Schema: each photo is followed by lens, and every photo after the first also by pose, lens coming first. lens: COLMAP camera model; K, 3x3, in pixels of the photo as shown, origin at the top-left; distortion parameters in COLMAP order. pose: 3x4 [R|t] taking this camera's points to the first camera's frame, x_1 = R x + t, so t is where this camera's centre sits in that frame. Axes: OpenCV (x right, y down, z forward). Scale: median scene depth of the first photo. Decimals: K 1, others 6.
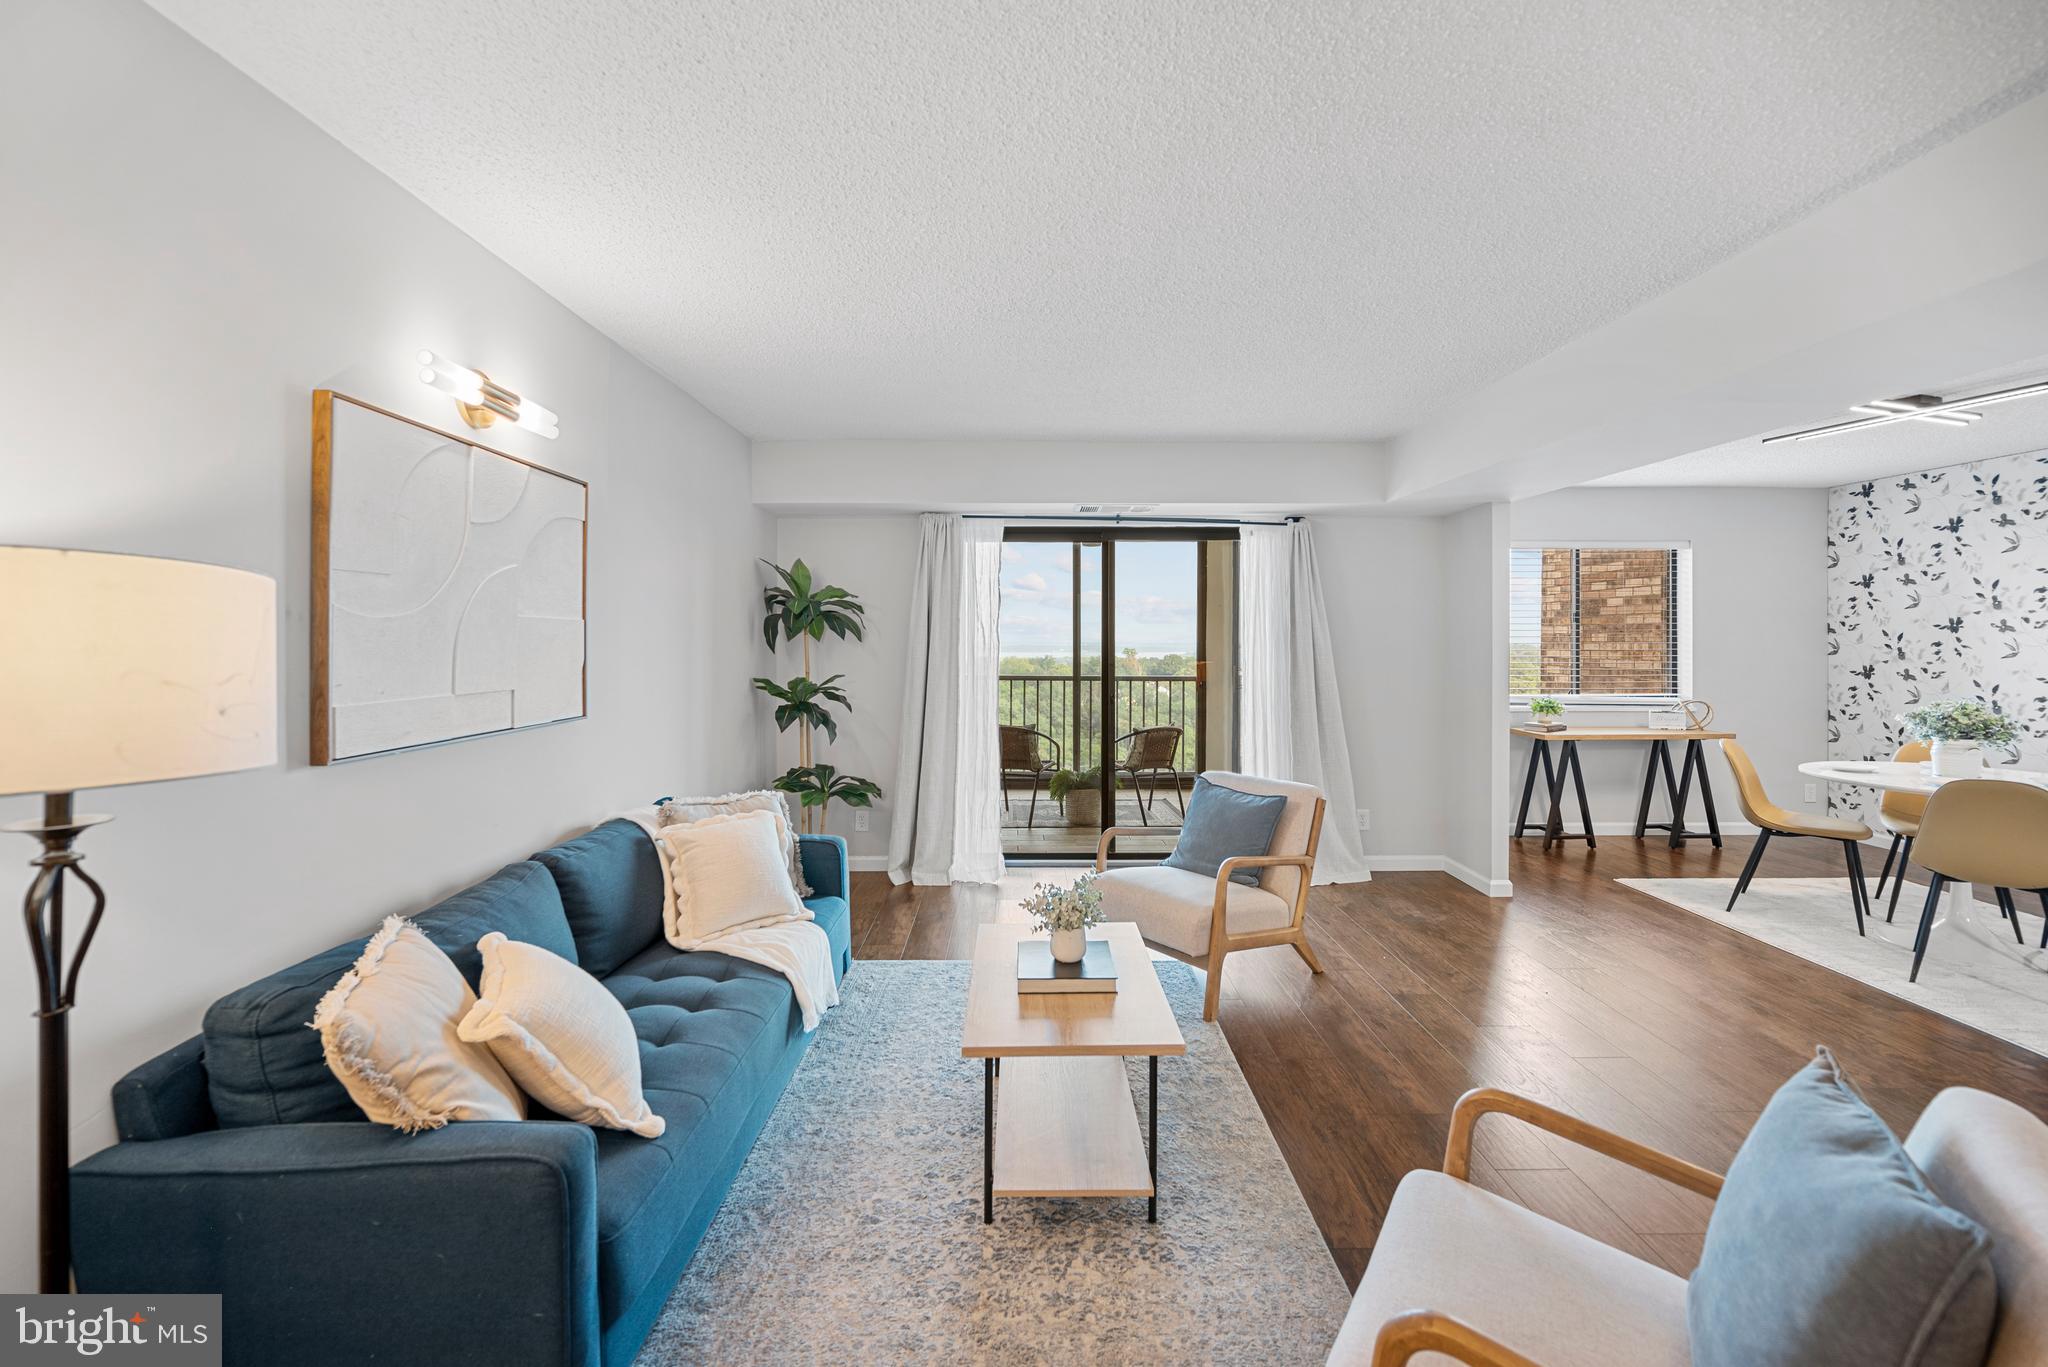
lens RADIAL K [[823.6, 0, 1026.2], [0, 823.6, 640.6], [0, 0, 1]] dist [-0.000268, -0.000018]
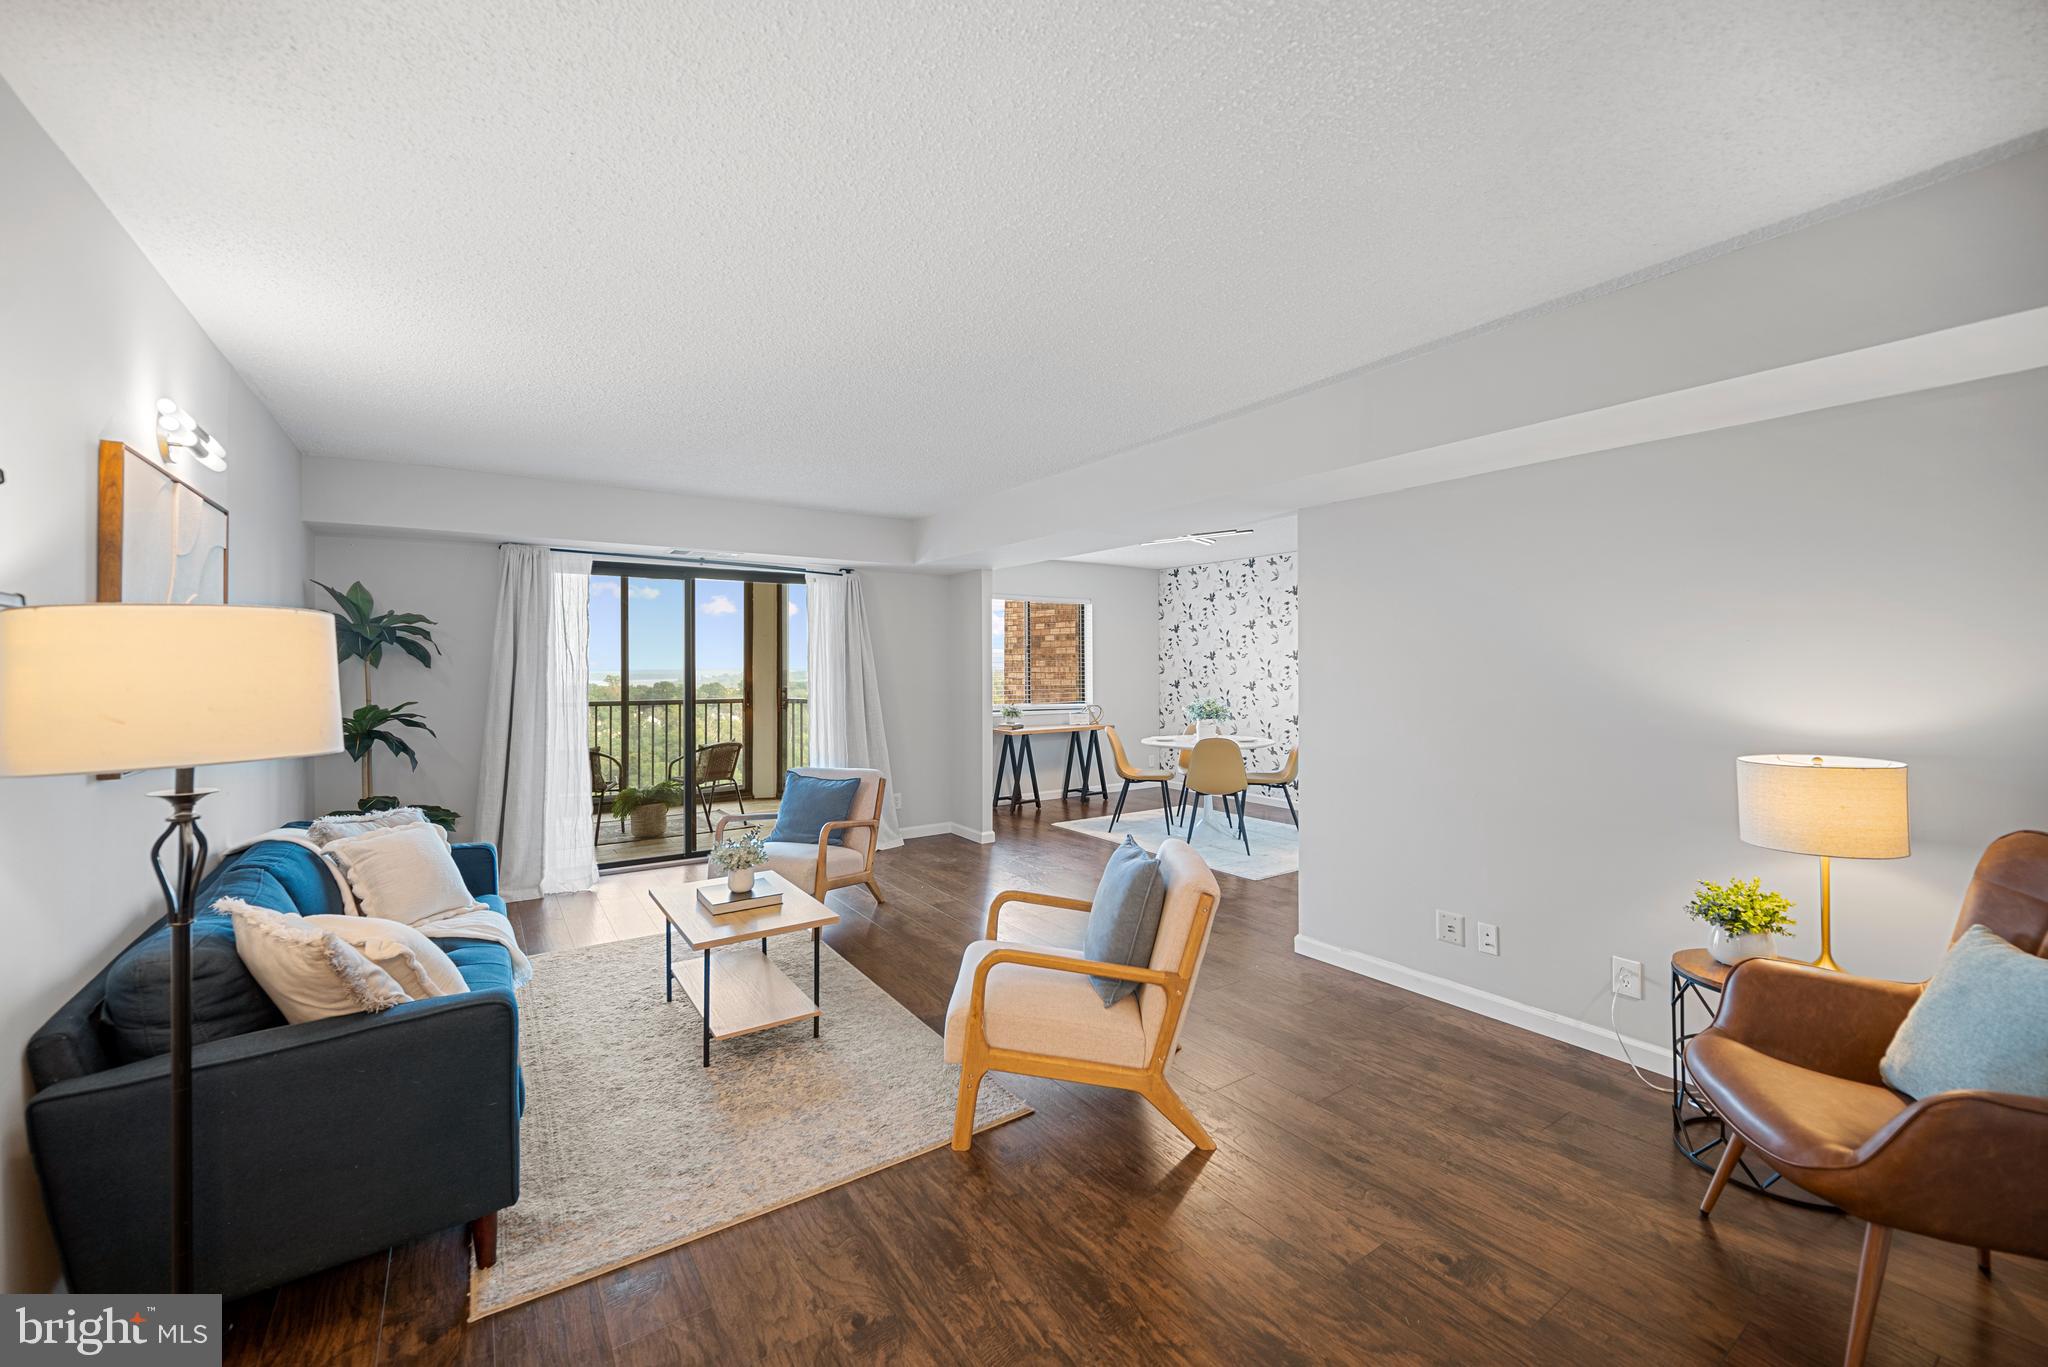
lens RADIAL K [[823.6, 0, 1018.3], [0, 823.6, 667.3], [0, 0, 1]] dist [-0.000268, -0.000018]
pose [[0.833312, -0.003427, 0.552792, -0.159187], [0.003254, 0.999994, 0.001294, 0.001372], [-0.552793, 0.000721, 0.833318, -0.210176]]
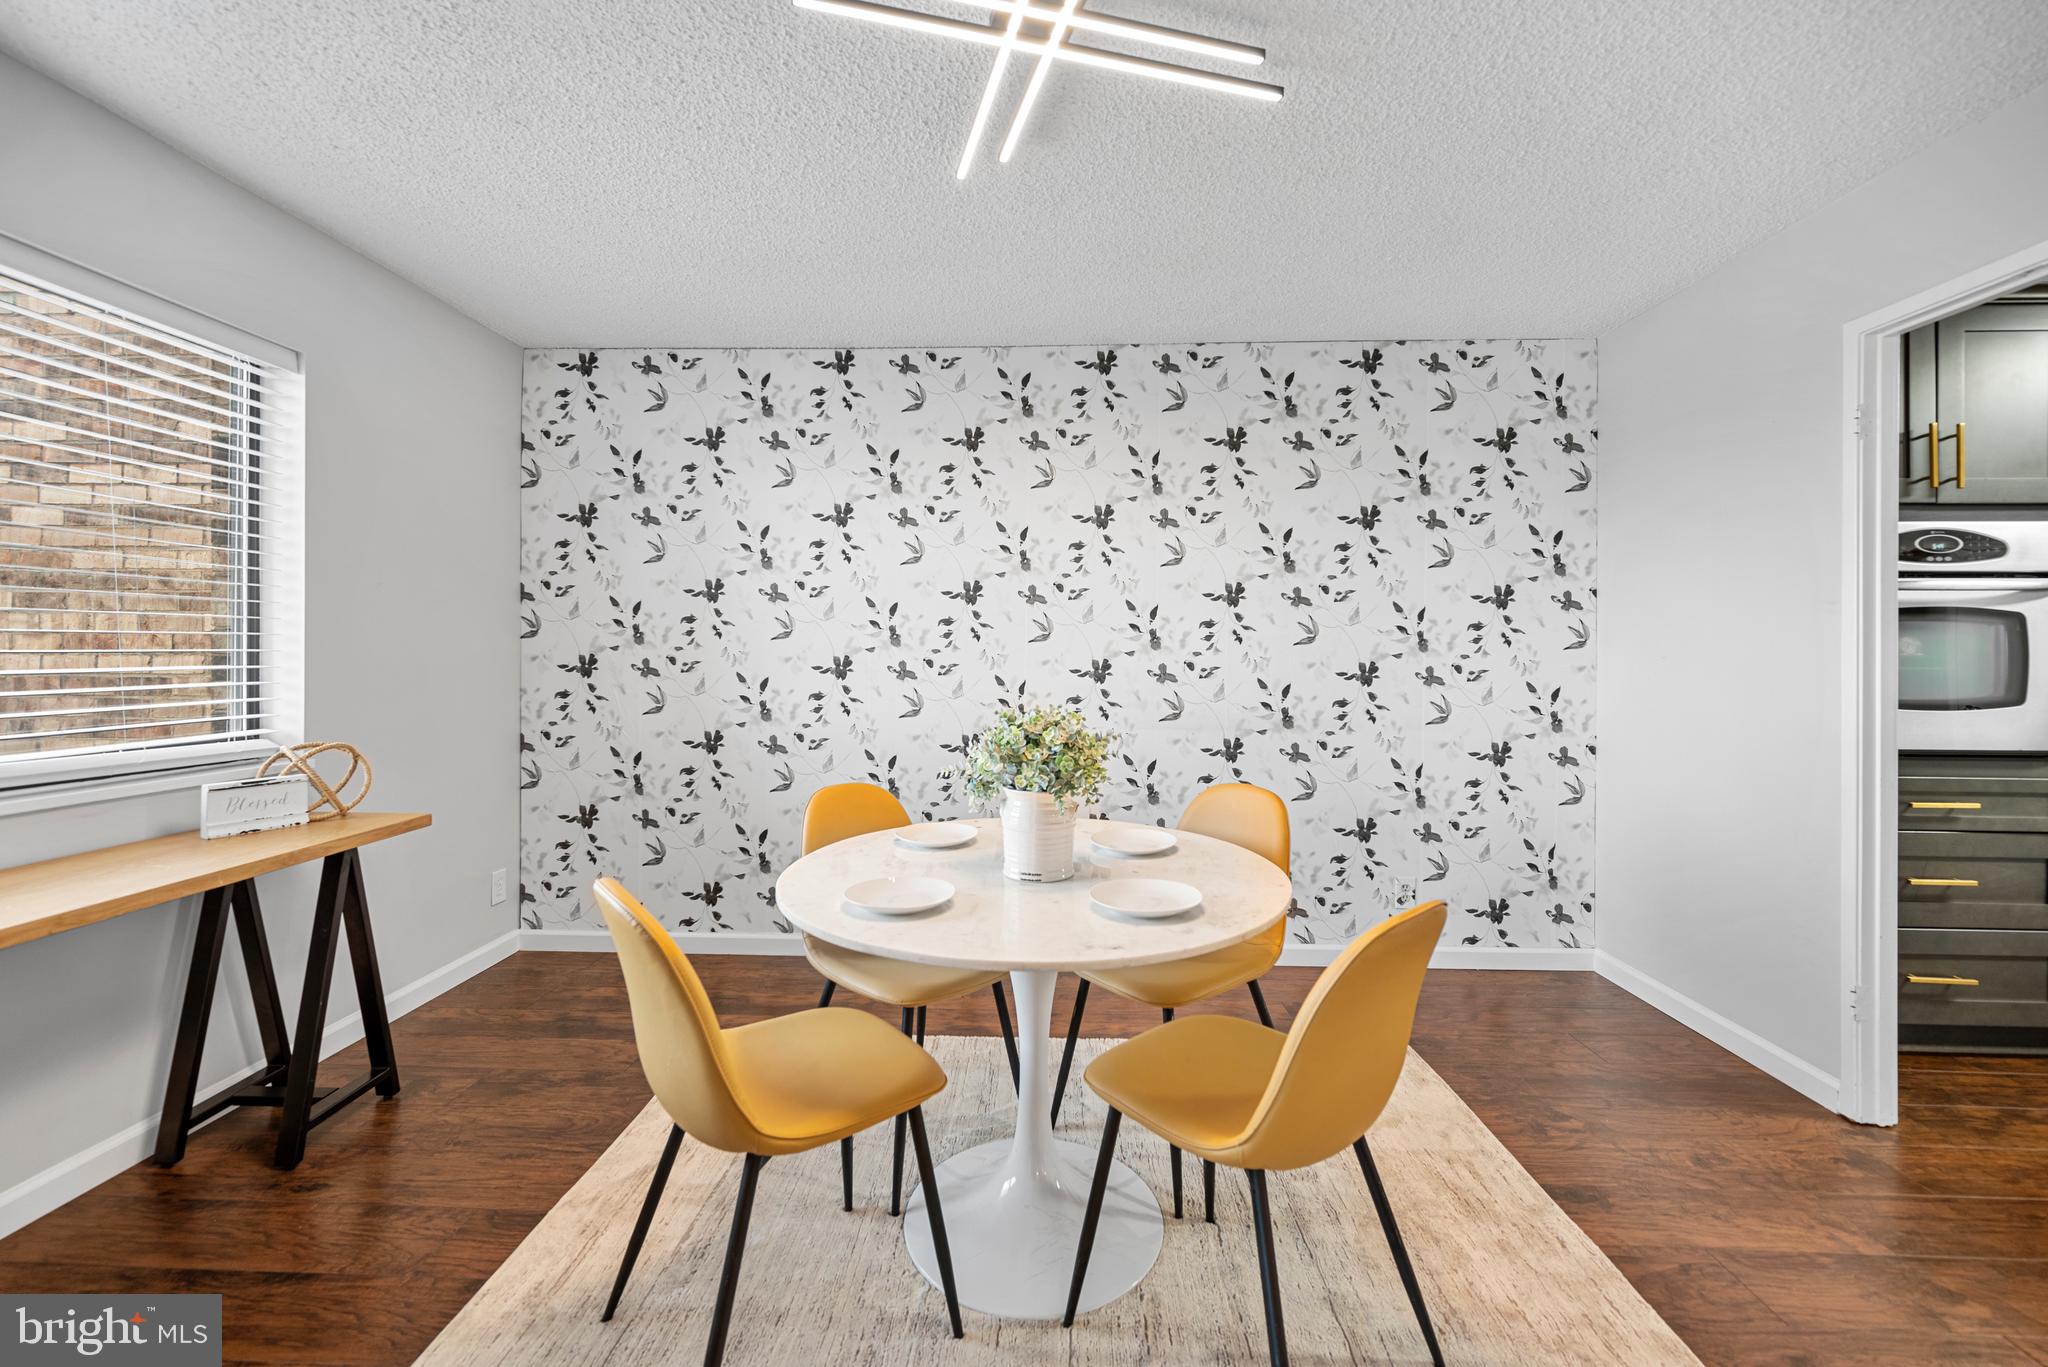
lens RADIAL K [[823.6, 0, 1034.3], [0, 823.6, 653.7], [0, 0, 1]] dist [-0.000268, -0.000018]
pose [[0.042704, -0.003499, 0.999082, 0.489830], [-0.004501, 0.999983, 0.003694, 0.029038], [-0.999078, -0.004654, 0.042687, 0.731277]]
